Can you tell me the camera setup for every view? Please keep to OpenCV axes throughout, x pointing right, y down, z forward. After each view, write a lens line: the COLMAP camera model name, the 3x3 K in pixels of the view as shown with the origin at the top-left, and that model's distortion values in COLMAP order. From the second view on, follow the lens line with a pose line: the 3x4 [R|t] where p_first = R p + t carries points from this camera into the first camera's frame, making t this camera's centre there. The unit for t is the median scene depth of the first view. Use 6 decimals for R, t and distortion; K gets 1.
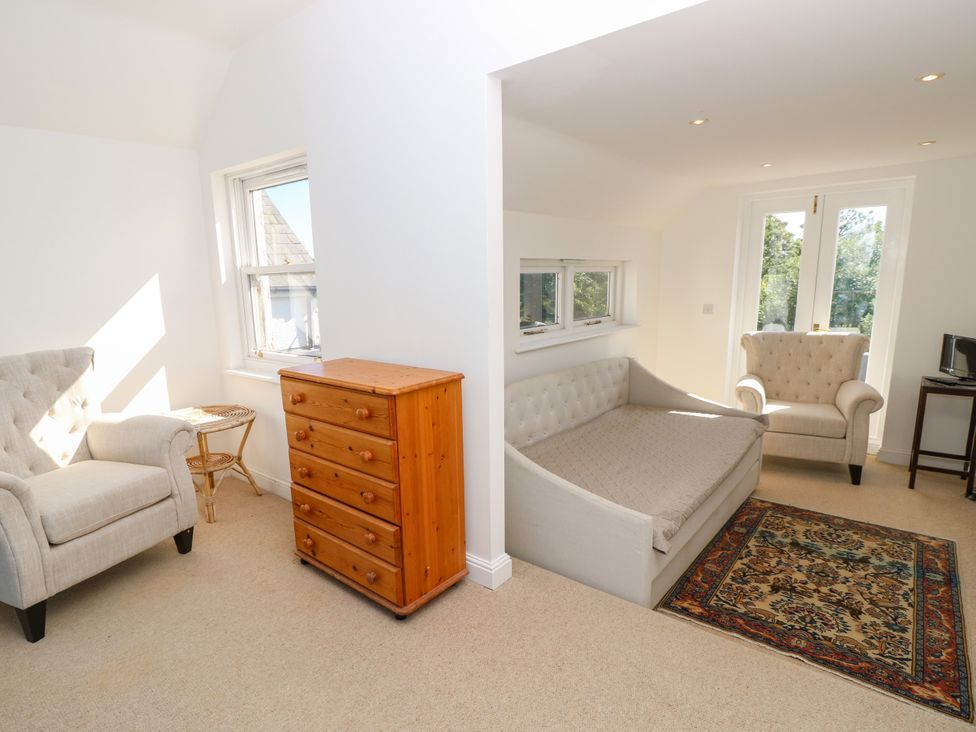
lens RADIAL K [[514.1, 0, 490.9], [0, 514.1, 368.9], [0, 0, 1]] dist [-0.020979, -0.004005]
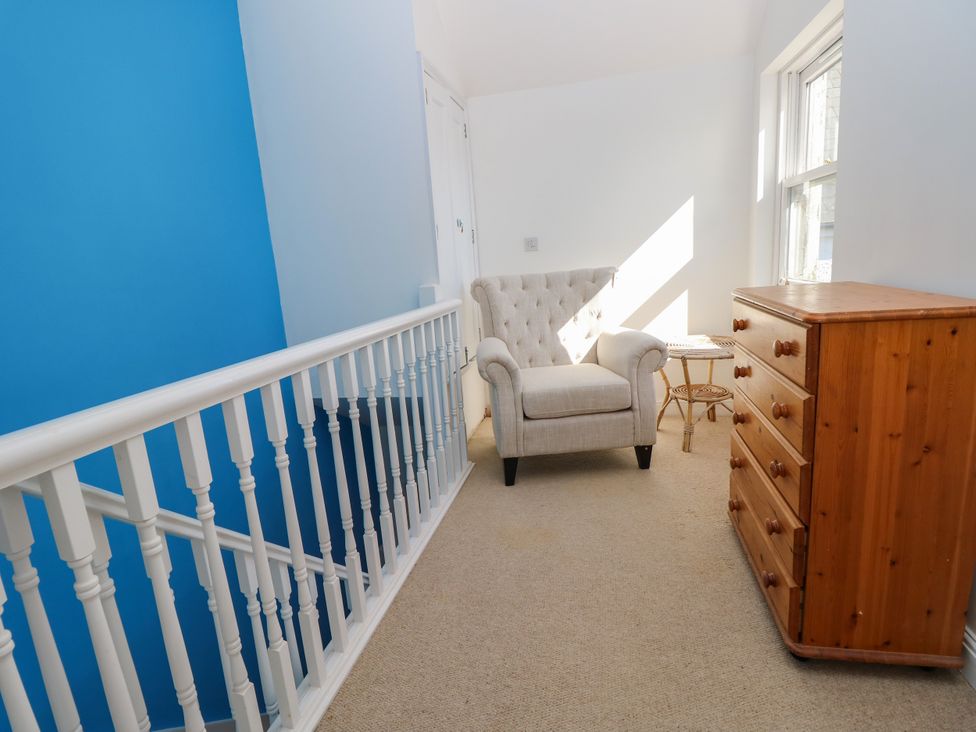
lens RADIAL K [[514.1, 0, 486.3], [0, 514.1, 362.6], [0, 0, 1]] dist [-0.020979, -0.004005]
pose [[0.427827, 0.162135, -0.889200, 0.160072], [-0.082748, 0.986674, 0.140096, 0.036735], [0.900065, 0.013643, 0.435542, 0.288979]]
